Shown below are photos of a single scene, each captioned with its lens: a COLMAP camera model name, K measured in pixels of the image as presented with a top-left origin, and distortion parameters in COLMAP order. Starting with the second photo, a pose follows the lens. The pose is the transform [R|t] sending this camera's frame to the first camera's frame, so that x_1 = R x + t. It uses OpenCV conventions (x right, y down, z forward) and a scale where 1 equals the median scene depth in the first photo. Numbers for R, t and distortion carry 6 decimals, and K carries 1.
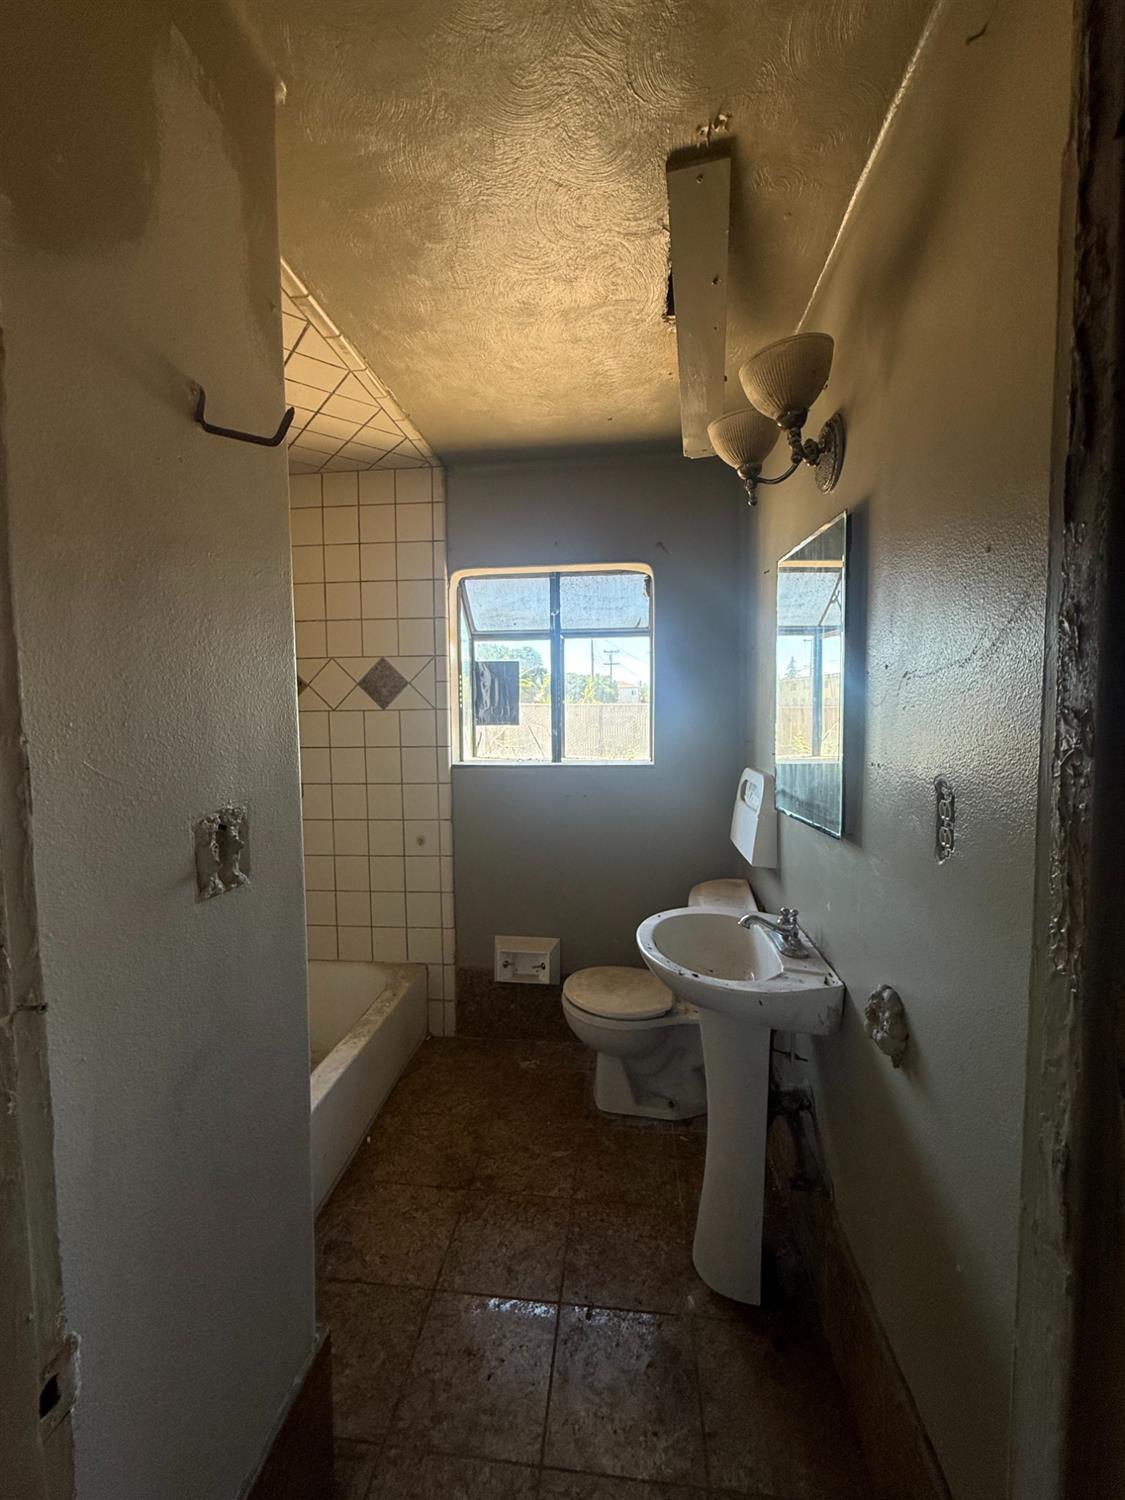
lens RADIAL K [[595.6, 0, 563.2], [0, 595.6, 748.0], [0, 0, 1]] dist [0.000124, 0.000446]
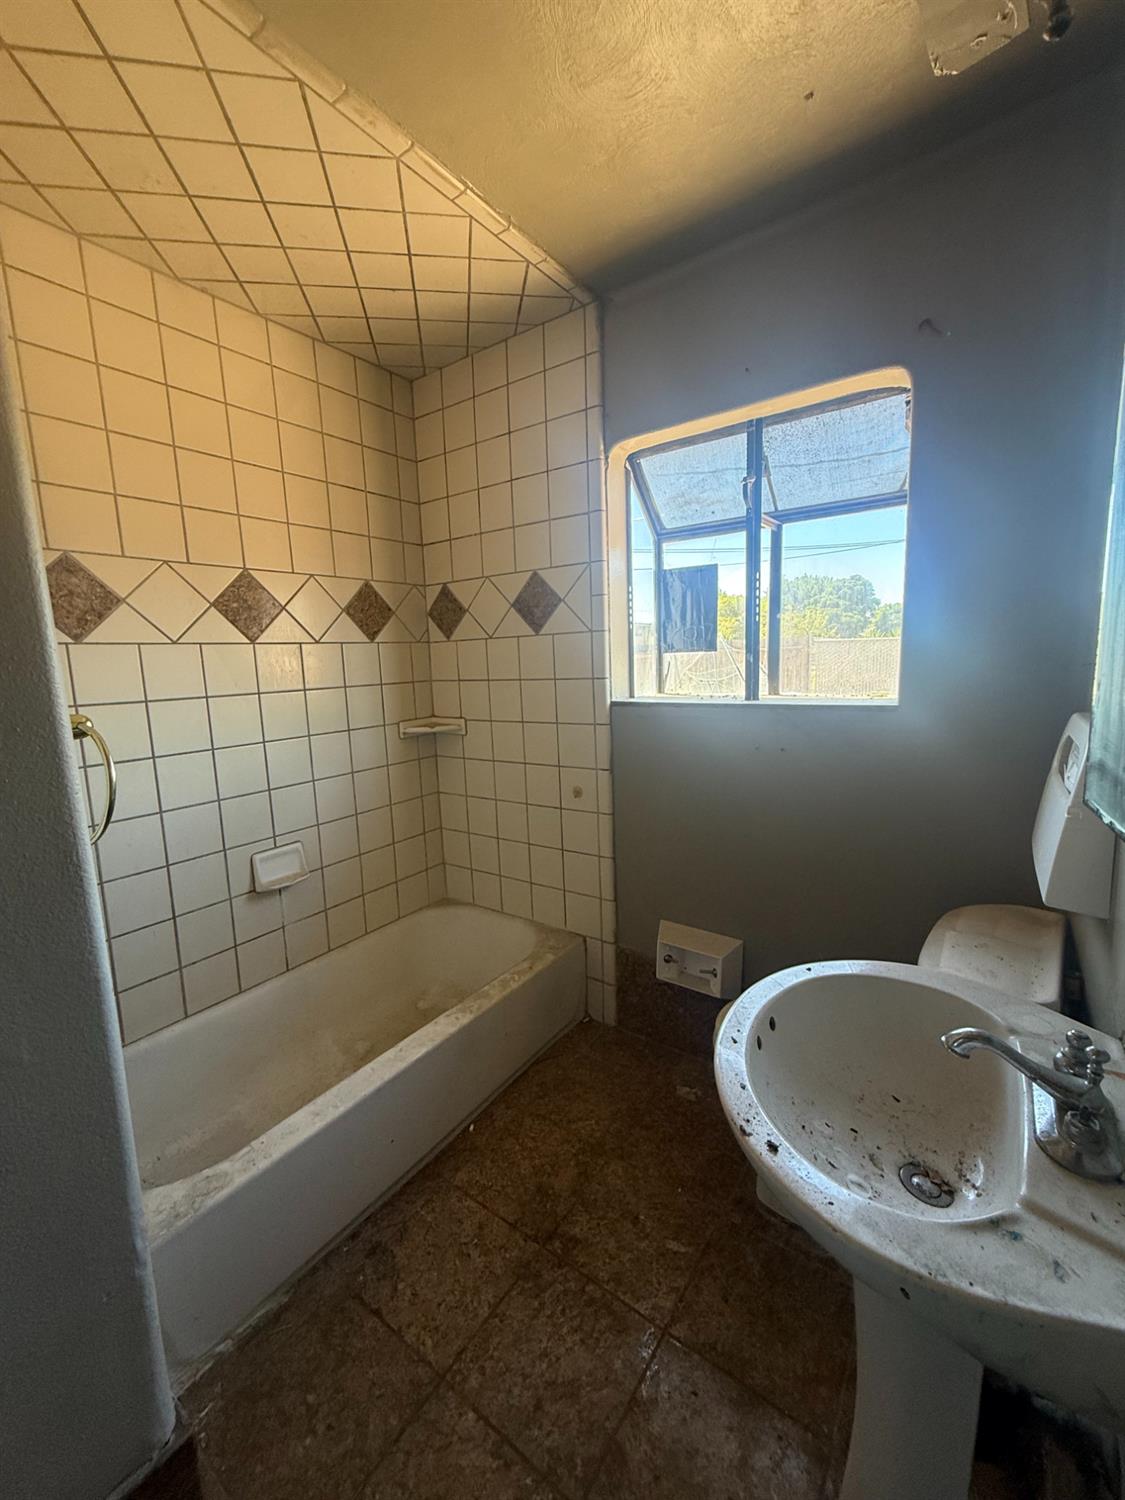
lens RADIAL K [[595.6, 0, 565.6], [0, 595.6, 746.1], [0, 0, 1]] dist [0.000124, 0.000446]
pose [[0.872773, 0.051047, -0.485450, 0.148986], [-0.005930, 0.995552, 0.094025, 0.013097], [0.488090, -0.079184, 0.869194, 0.276126]]
